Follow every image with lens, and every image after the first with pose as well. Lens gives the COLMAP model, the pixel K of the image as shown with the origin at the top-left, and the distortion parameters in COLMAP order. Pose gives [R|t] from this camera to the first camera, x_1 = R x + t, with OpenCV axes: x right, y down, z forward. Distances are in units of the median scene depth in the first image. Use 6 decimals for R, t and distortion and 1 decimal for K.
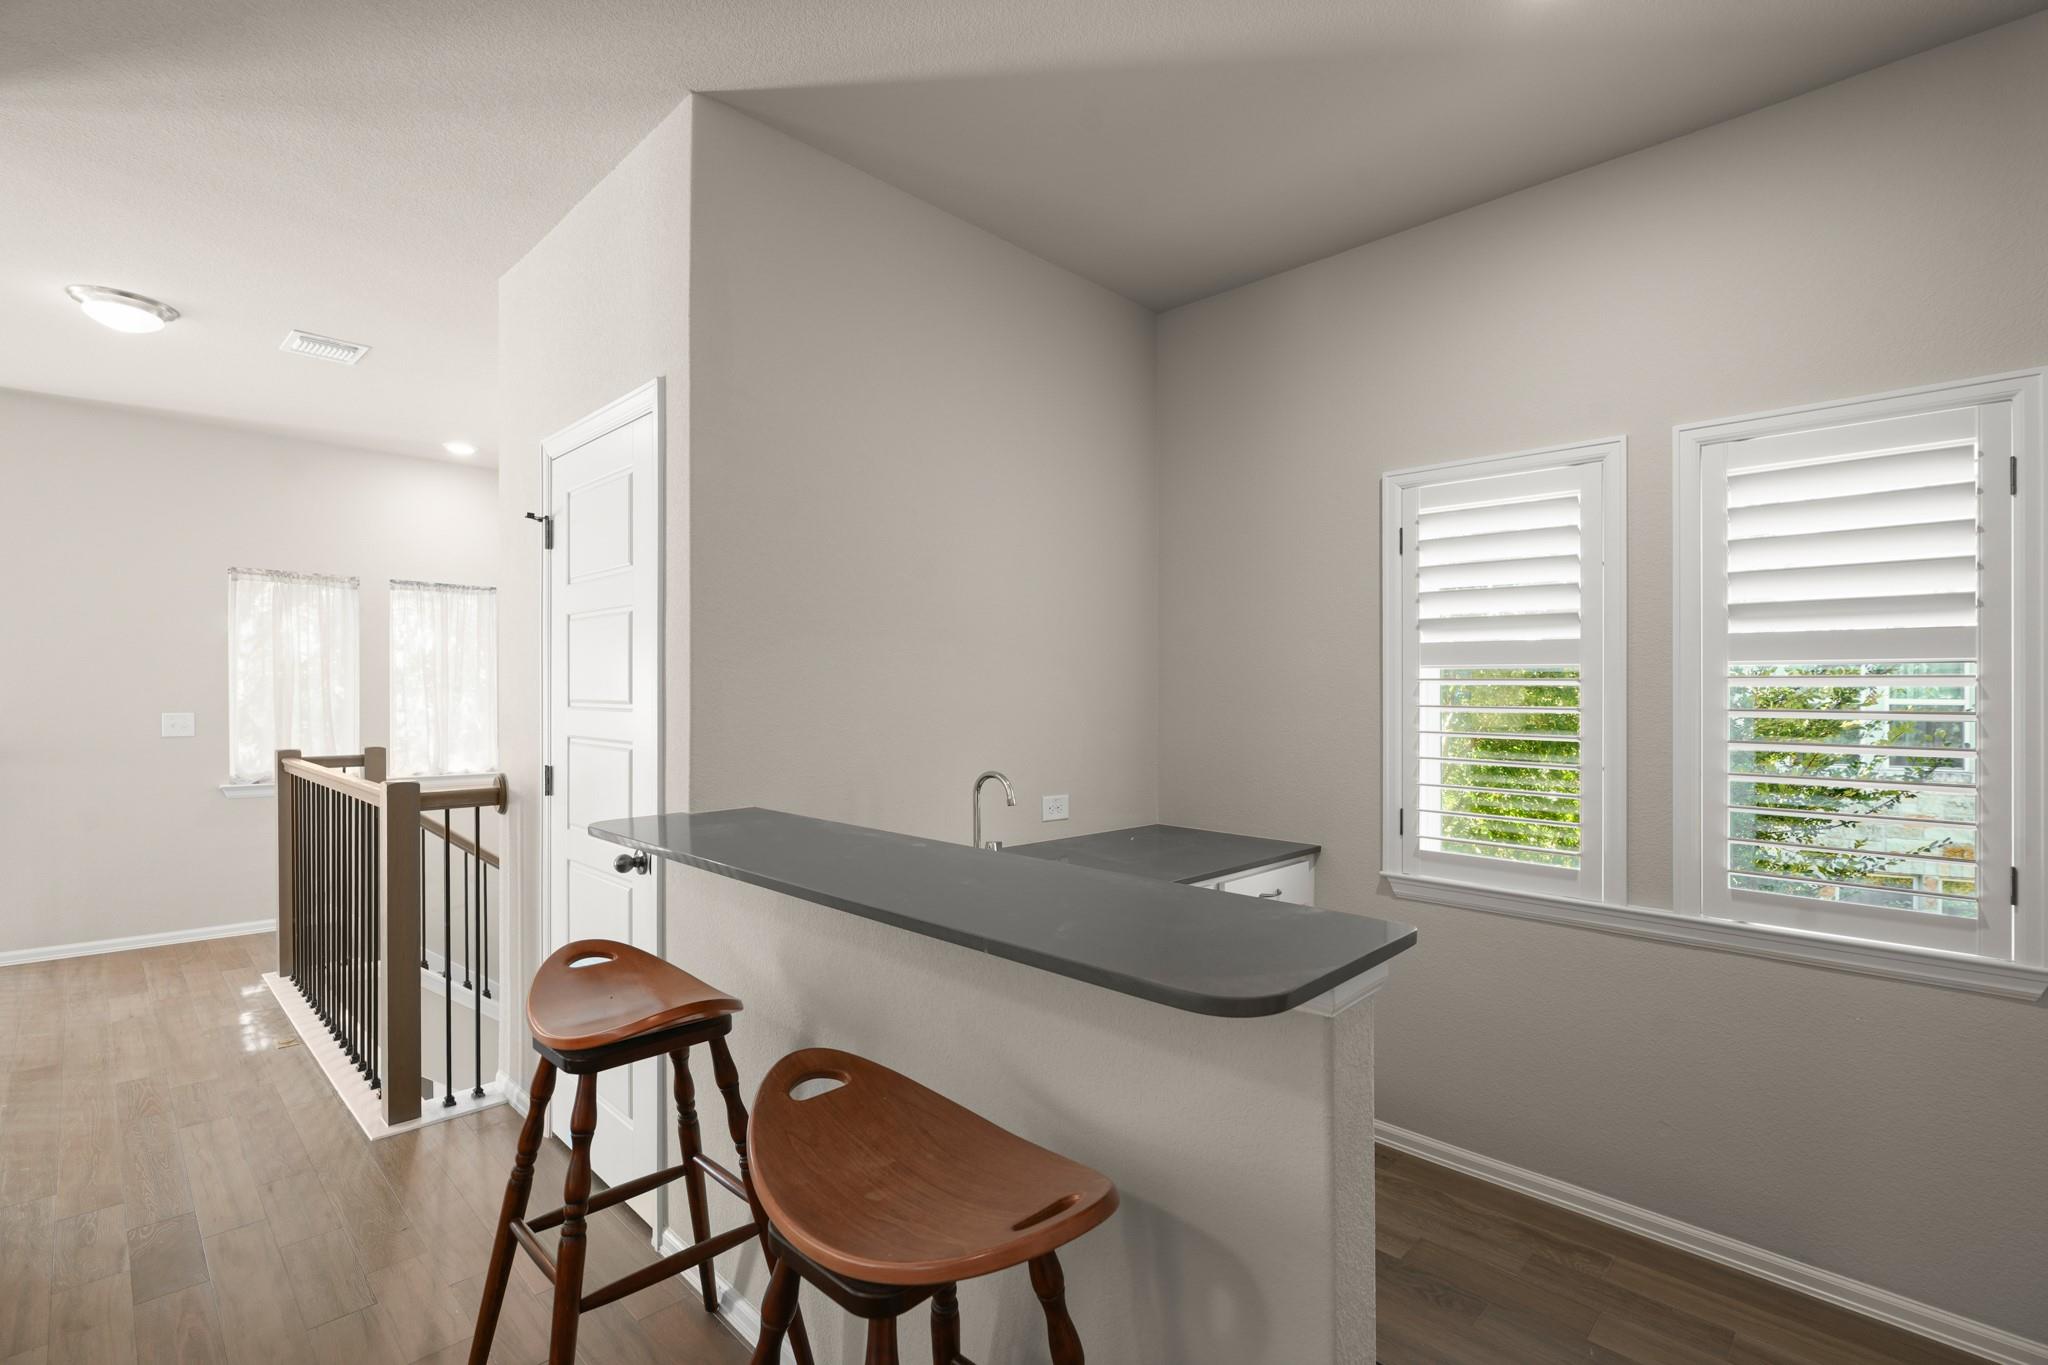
lens RADIAL K [[938.7, 0, 1026.5], [0, 938.7, 691.0], [0, 0, 1]] dist [-0.003454, -0.000094]
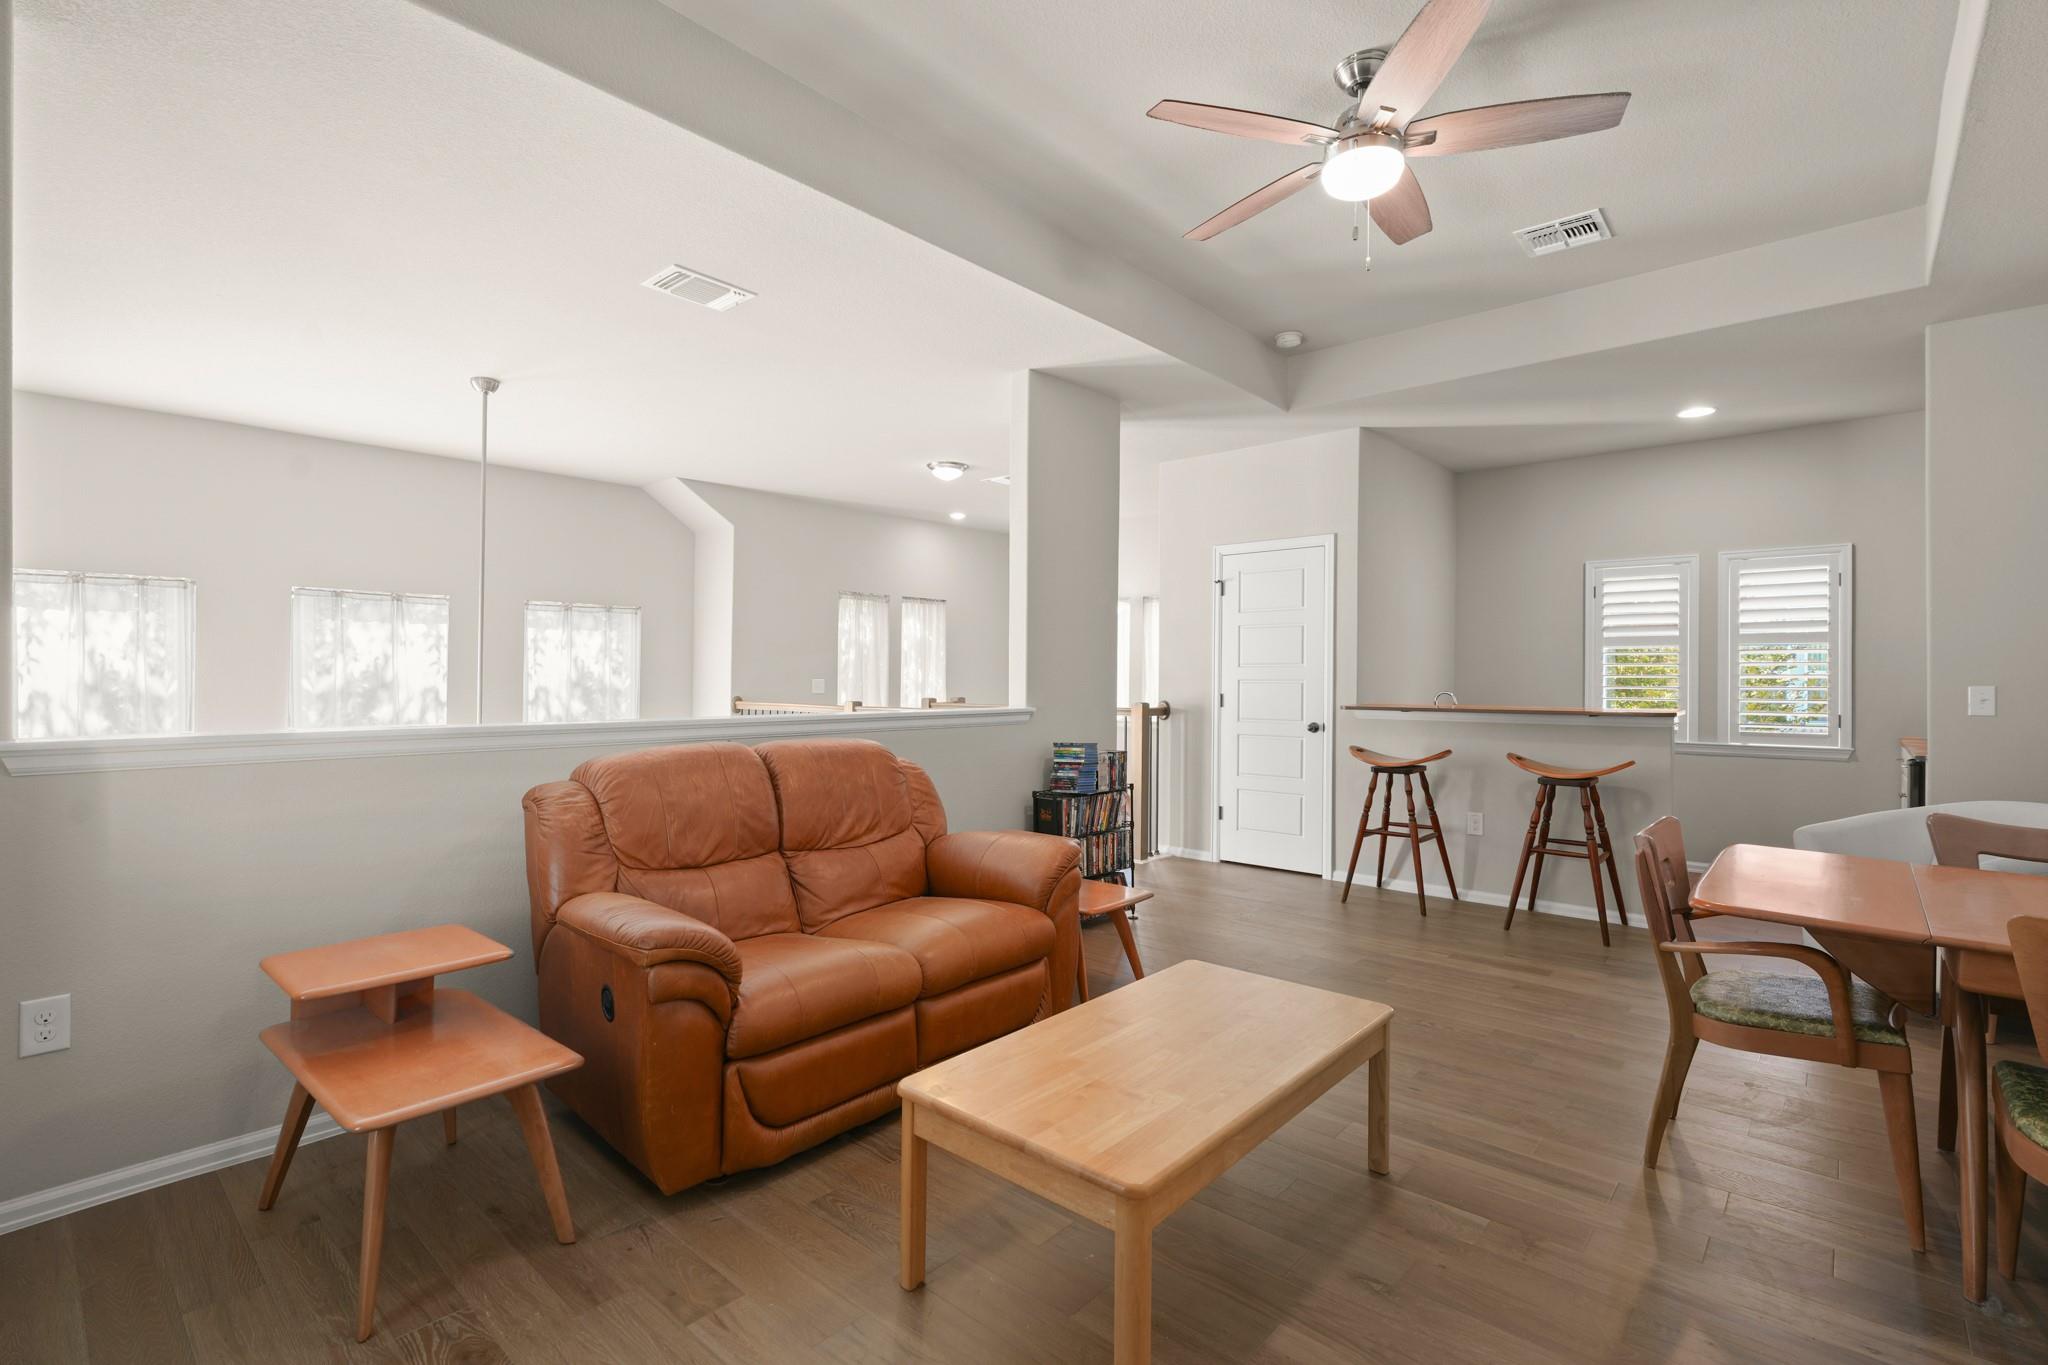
lens RADIAL K [[940.3, 0, 1024.0], [0, 940.3, 682.5], [0, 0, 1]] dist [-0.000091, 0.000182]
pose [[0.998832, -0.005714, 0.047969, -1.125385], [0.005422, 0.999966, 0.006219, 0.039206], [-0.048003, -0.005952, 0.998829, -1.250340]]
